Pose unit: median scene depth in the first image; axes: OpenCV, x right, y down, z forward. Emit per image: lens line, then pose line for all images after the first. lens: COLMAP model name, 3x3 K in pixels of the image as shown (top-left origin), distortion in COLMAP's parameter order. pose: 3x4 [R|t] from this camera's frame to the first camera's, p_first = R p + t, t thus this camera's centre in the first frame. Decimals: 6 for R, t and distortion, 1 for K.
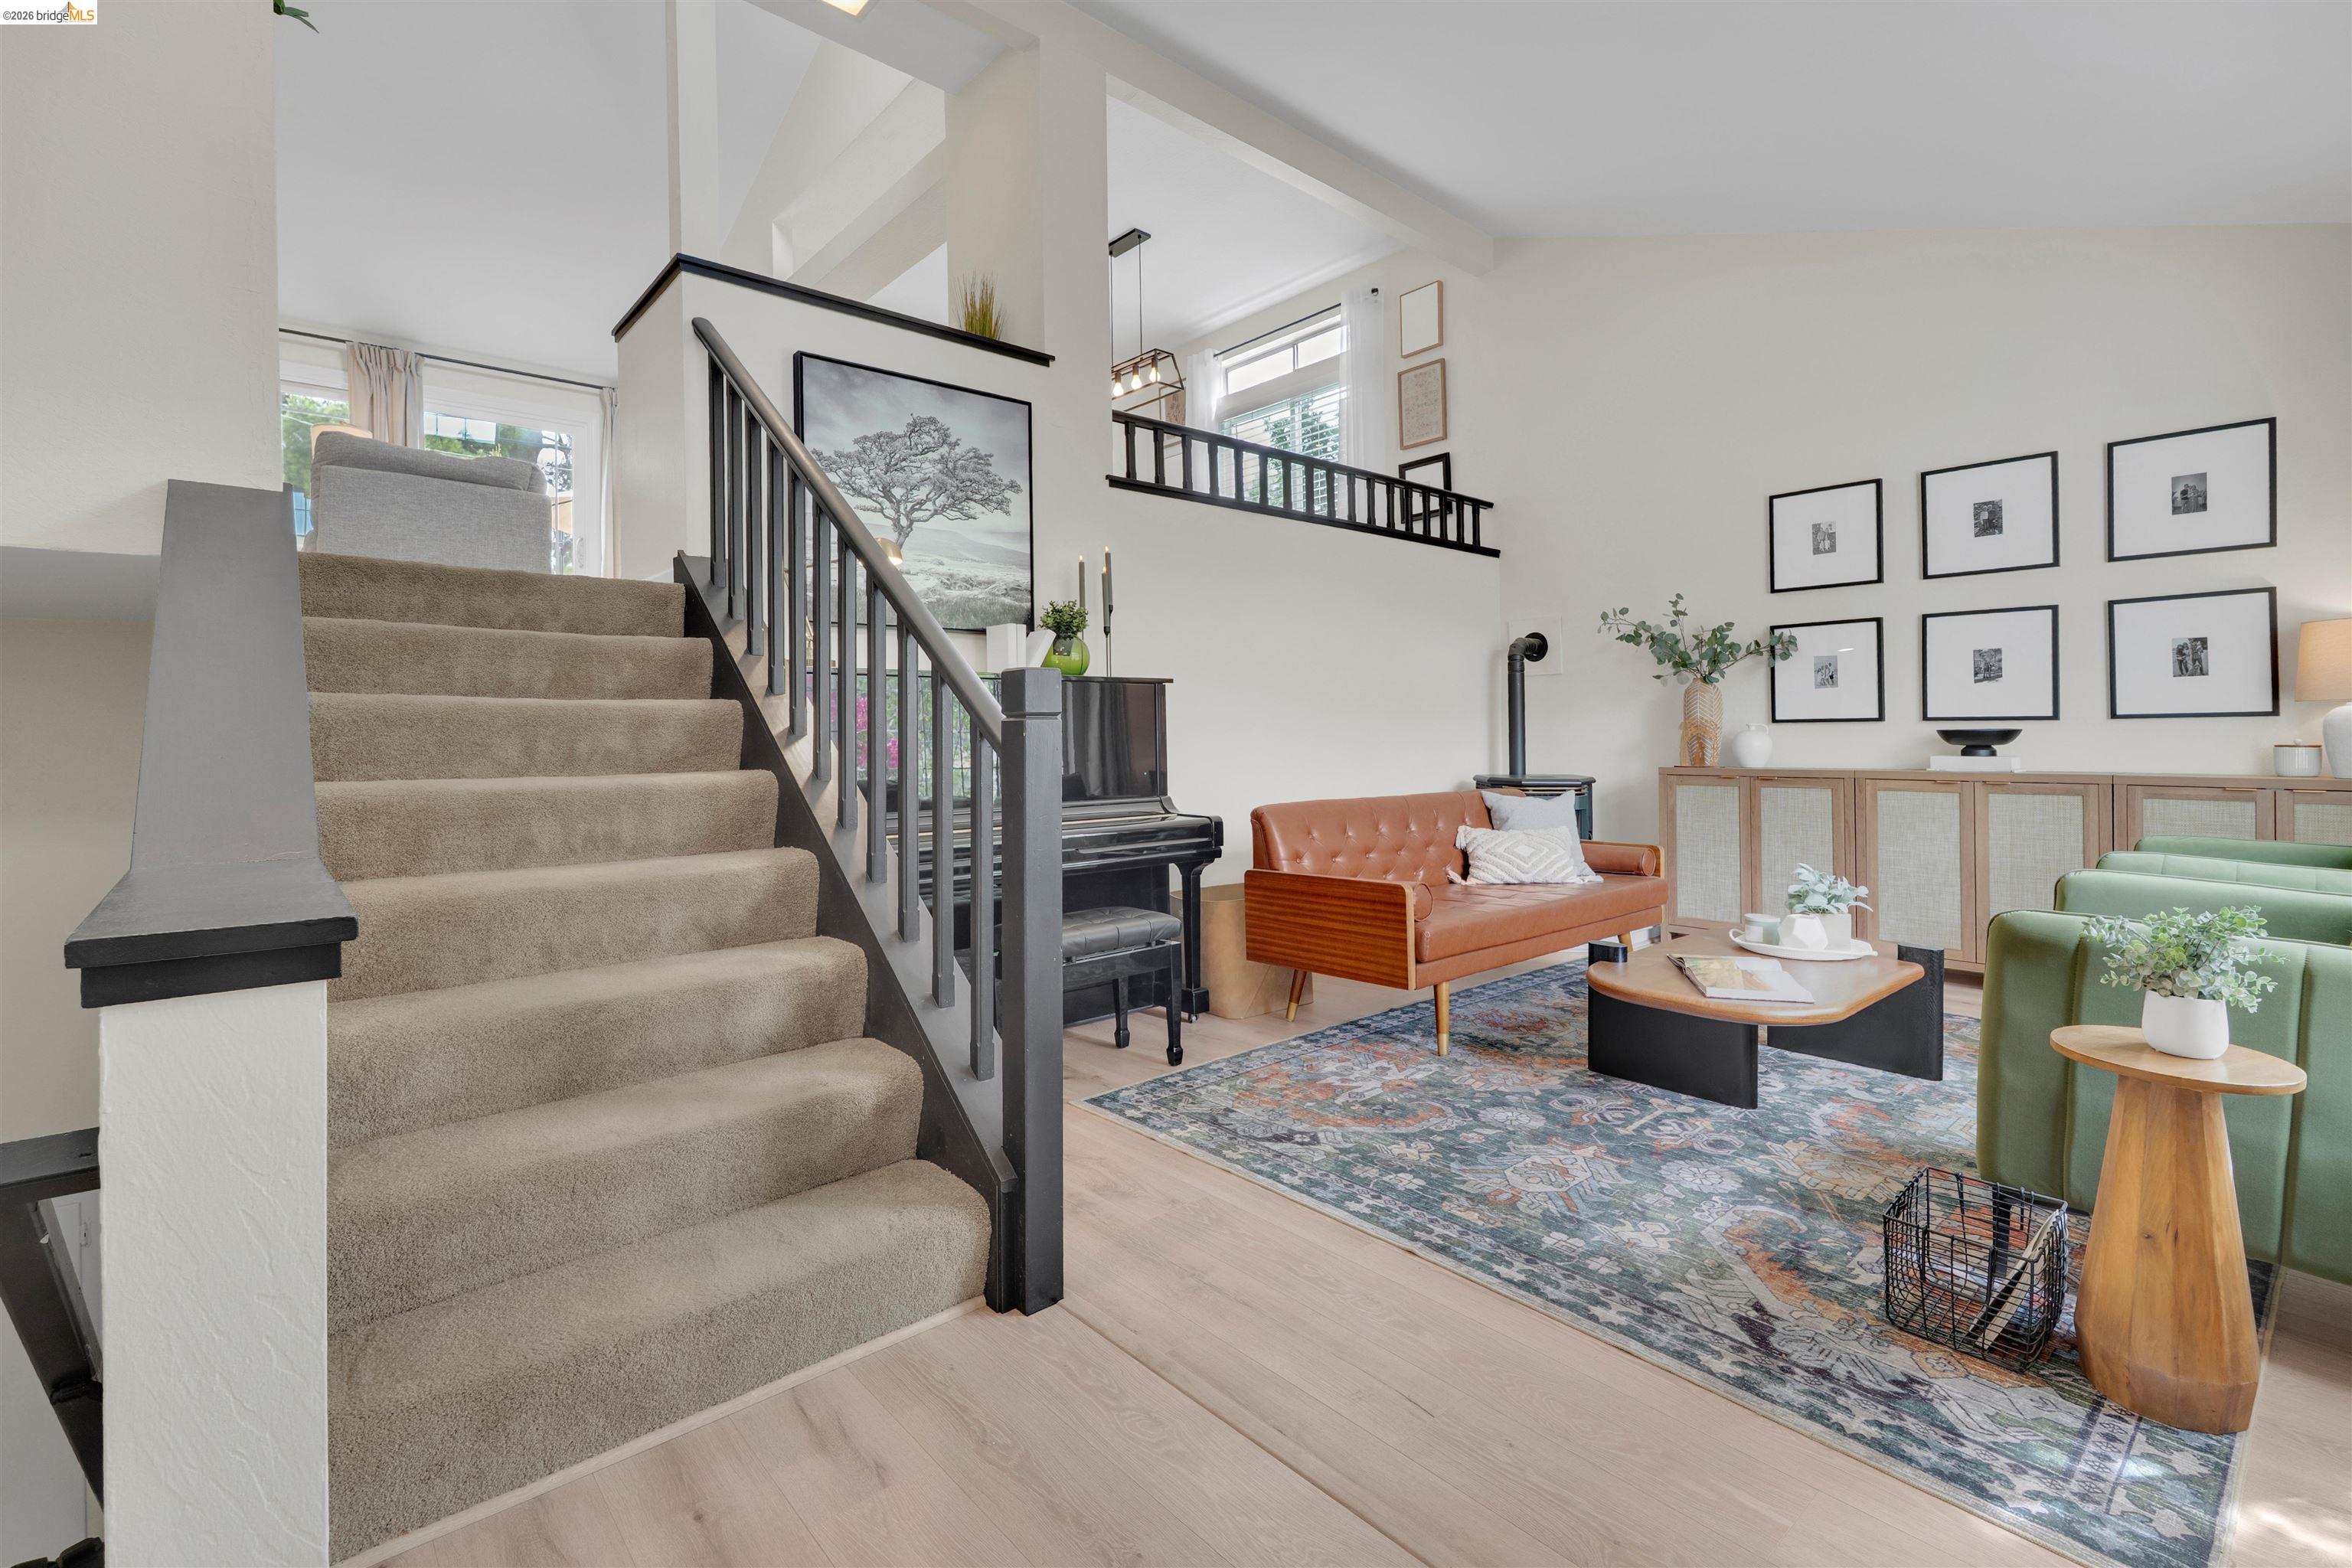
lens RADIAL K [[1053.8, 0, 1196.9], [0, 1053.8, 742.8], [0, 0, 1]] dist [-0.001911, 0.000176]
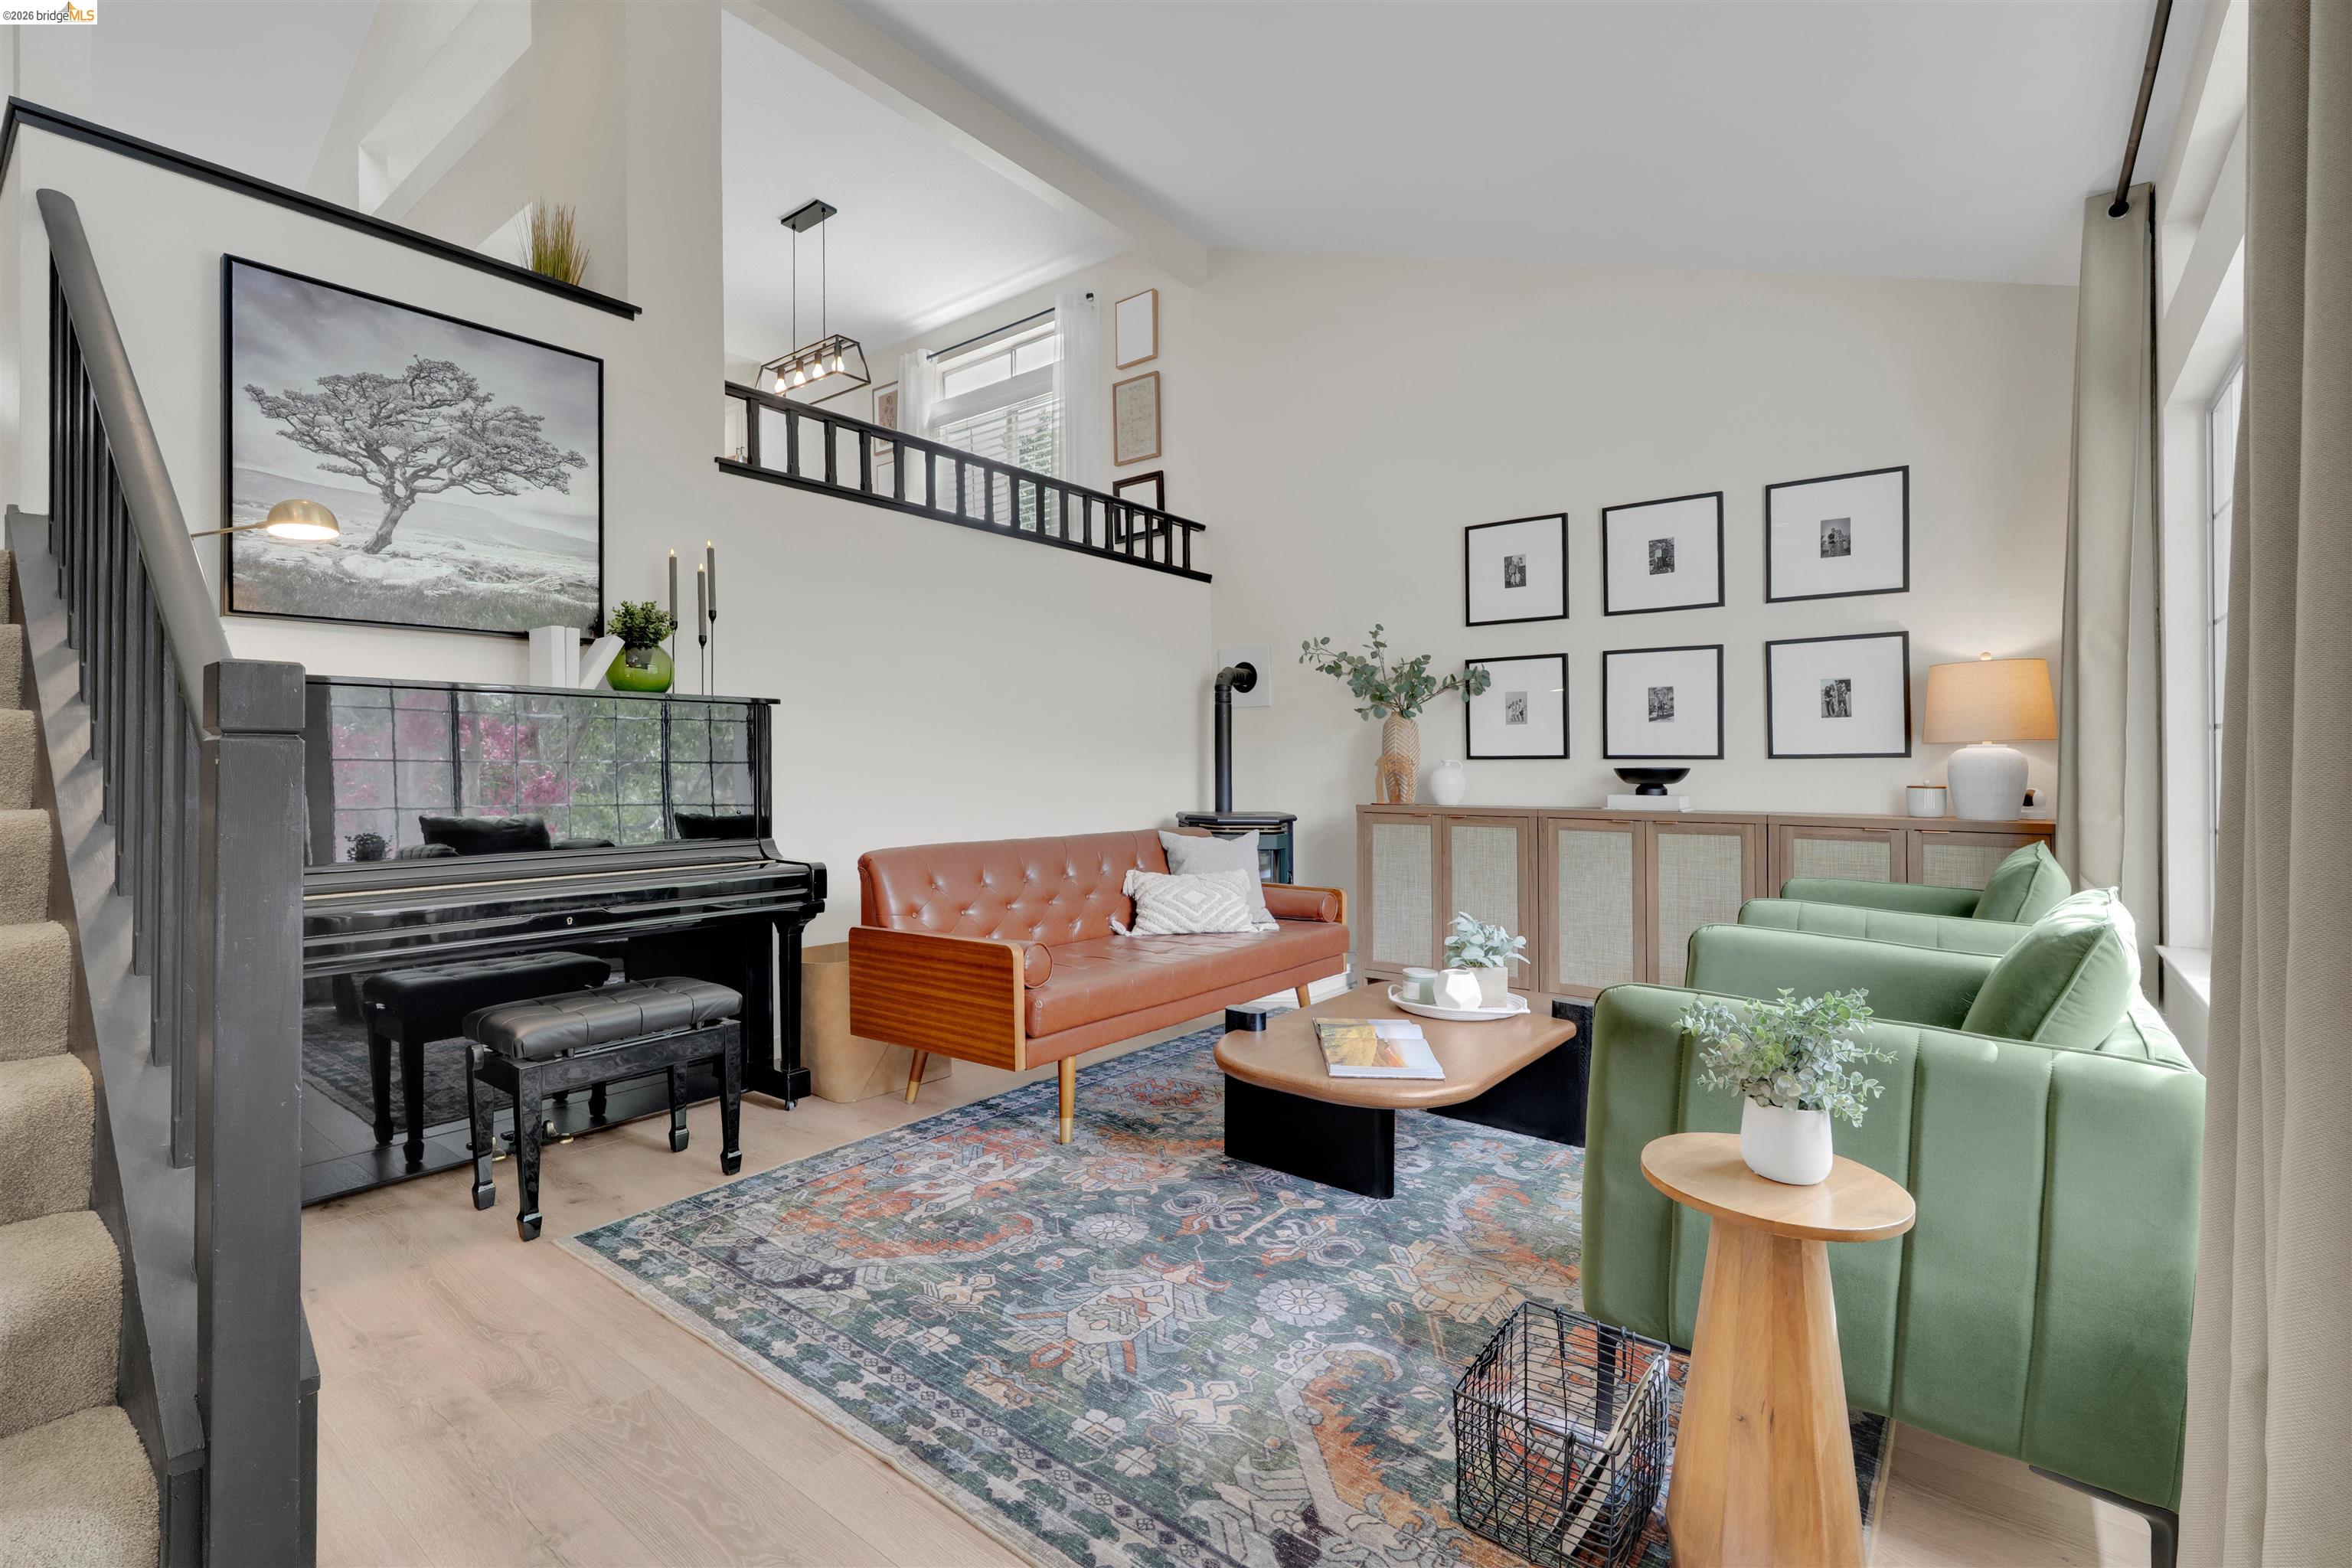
lens RADIAL K [[1053.8, 0, 1166.0], [0, 1053.8, 765.9], [0, 0, 1]] dist [-0.001911, 0.000176]
pose [[0.984360, 0.009480, 0.175911, 0.142681], [-0.007821, 0.999918, -0.010121, -0.001331], [-0.175993, 0.008587, 0.984354, 0.126256]]
